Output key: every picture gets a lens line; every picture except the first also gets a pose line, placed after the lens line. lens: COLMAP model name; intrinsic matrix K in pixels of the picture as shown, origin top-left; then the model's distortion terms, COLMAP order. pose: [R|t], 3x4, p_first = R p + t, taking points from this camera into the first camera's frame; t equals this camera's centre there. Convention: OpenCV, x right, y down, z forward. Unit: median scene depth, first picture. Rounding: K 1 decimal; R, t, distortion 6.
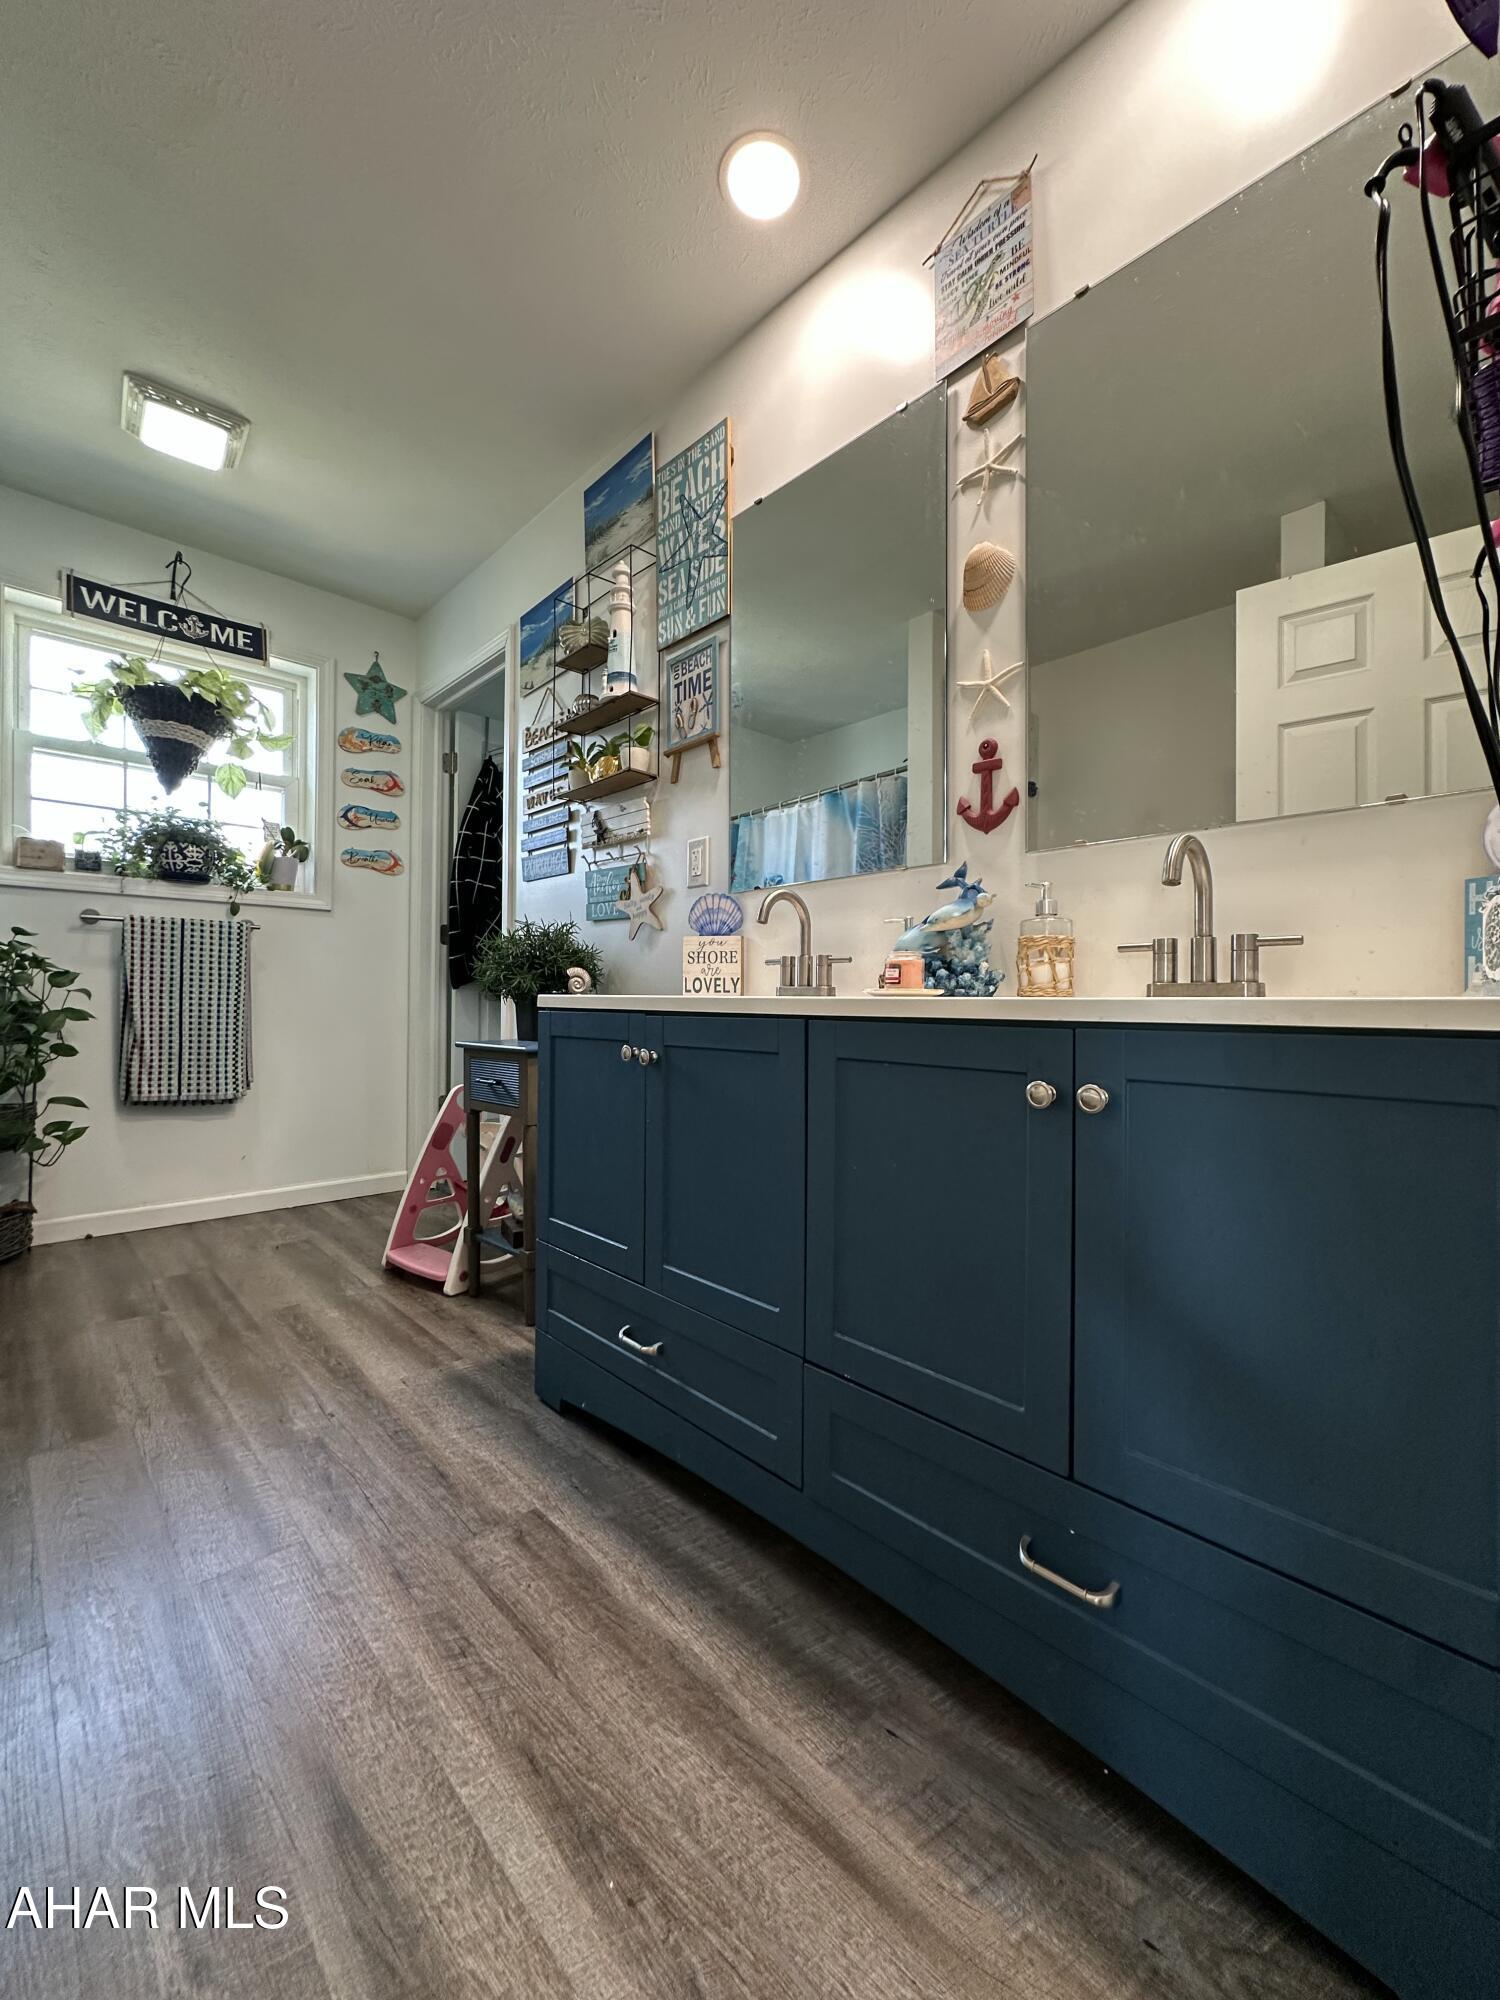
lens RADIAL K [[799.5, 0, 751.6], [0, 799.5, 999.7], [0, 0, 1]] dist [-0.005251, 0.001638]
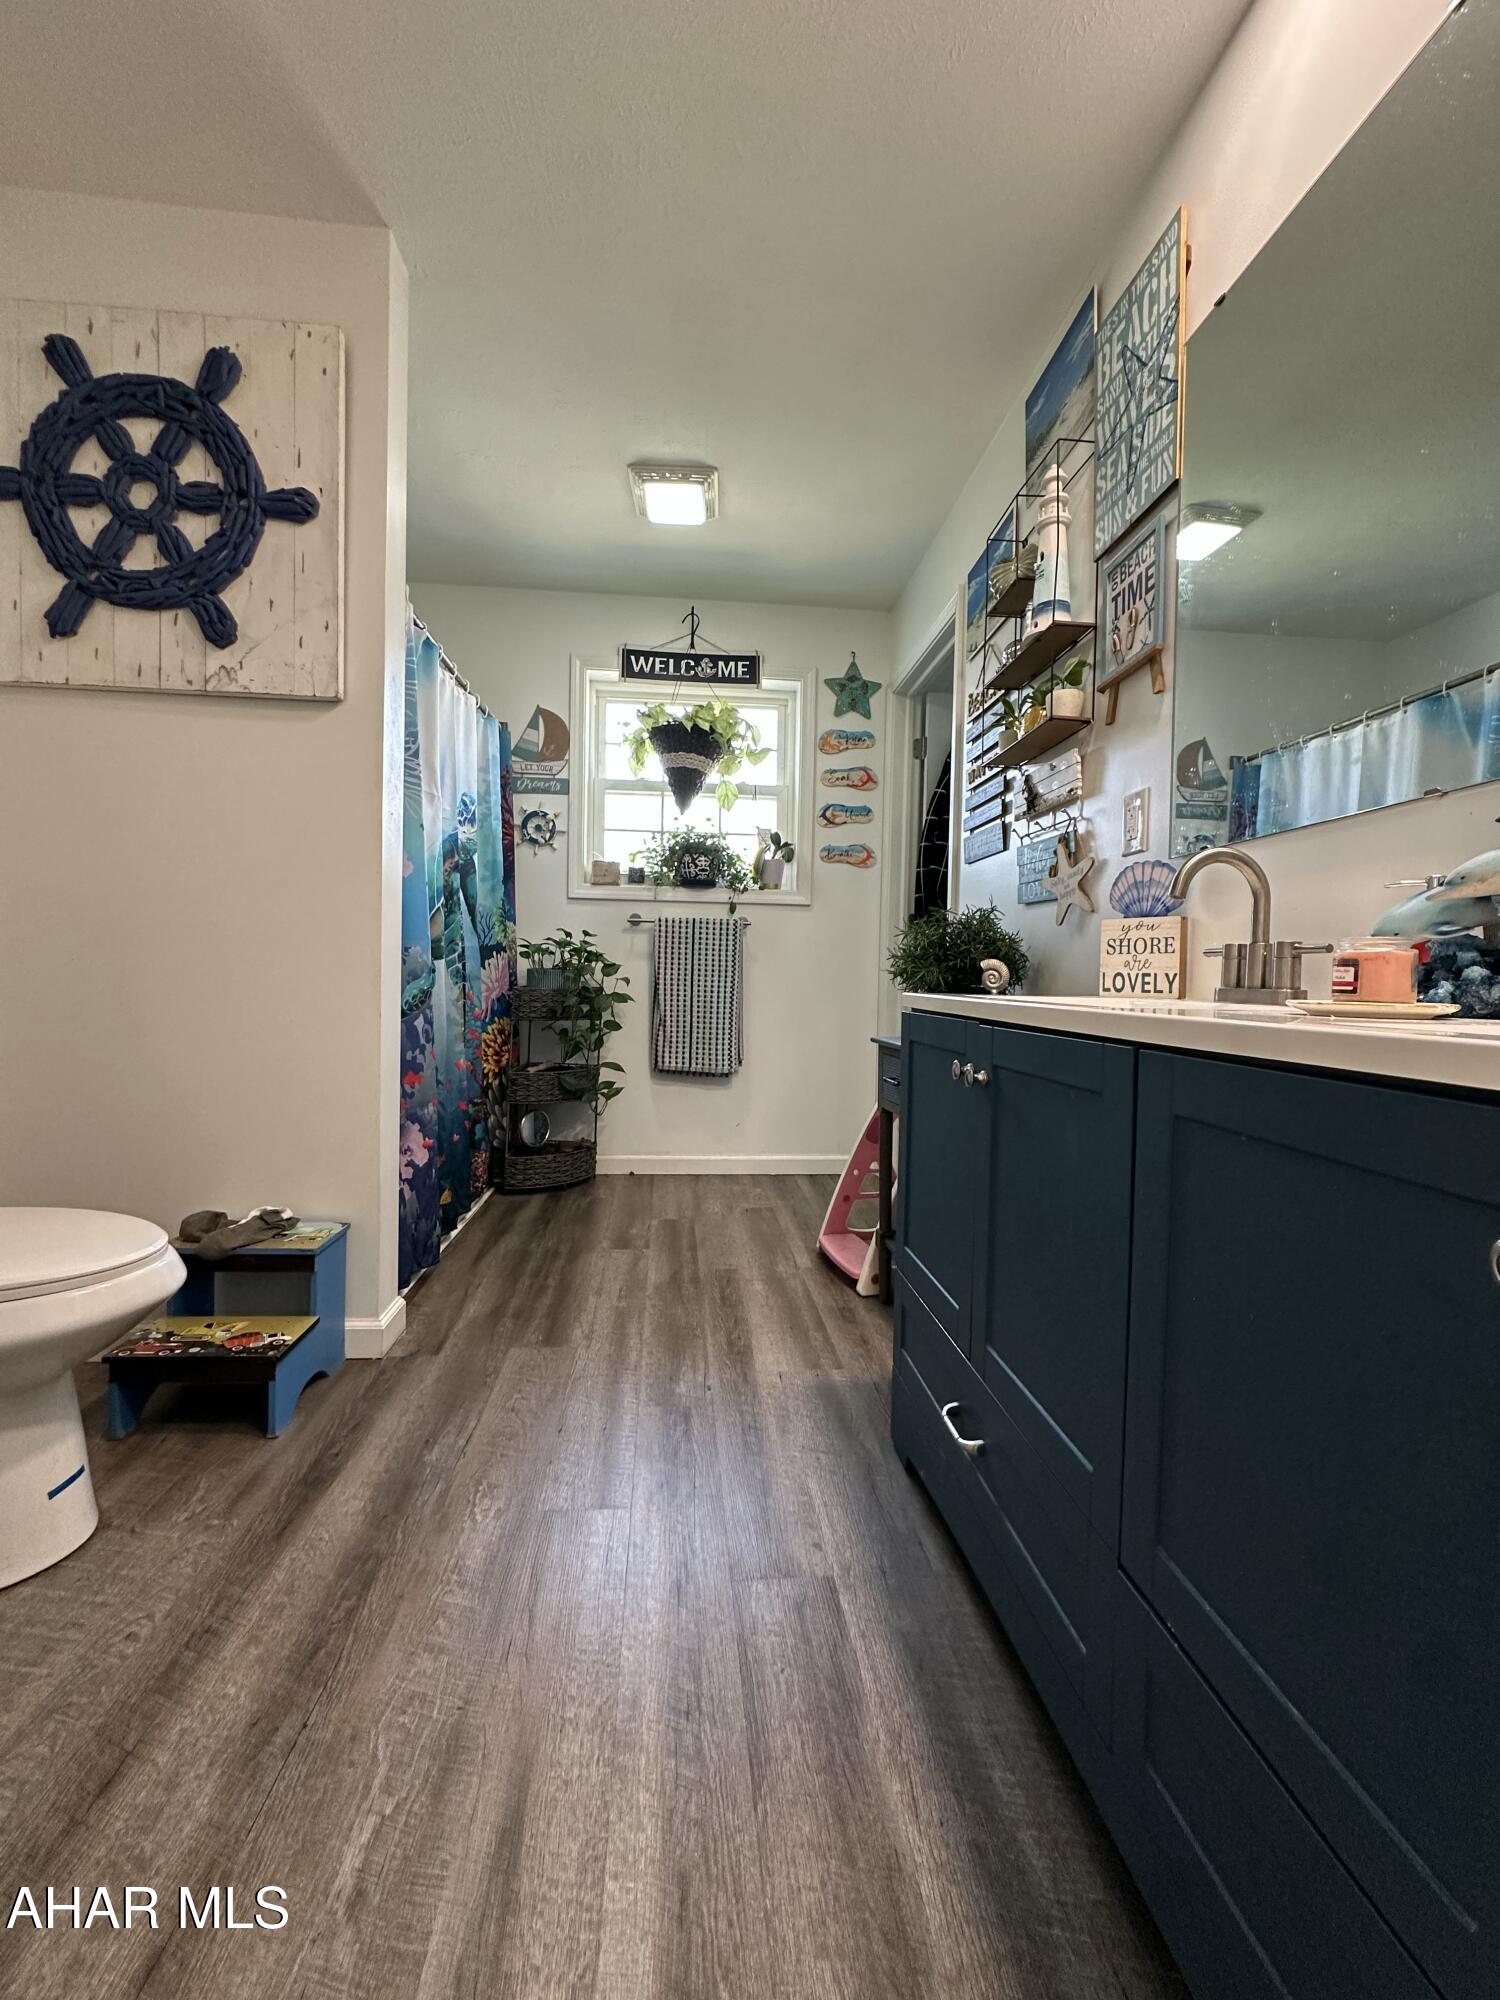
lens RADIAL K [[799.5, 0, 749.9], [0, 799.5, 999.0], [0, 0, 1]] dist [-0.005251, 0.001638]
pose [[0.783586, 0.024199, -0.620812, 0.113913], [-0.012669, 0.999656, 0.022975, -0.013259], [0.621155, -0.010138, 0.783622, 0.152157]]
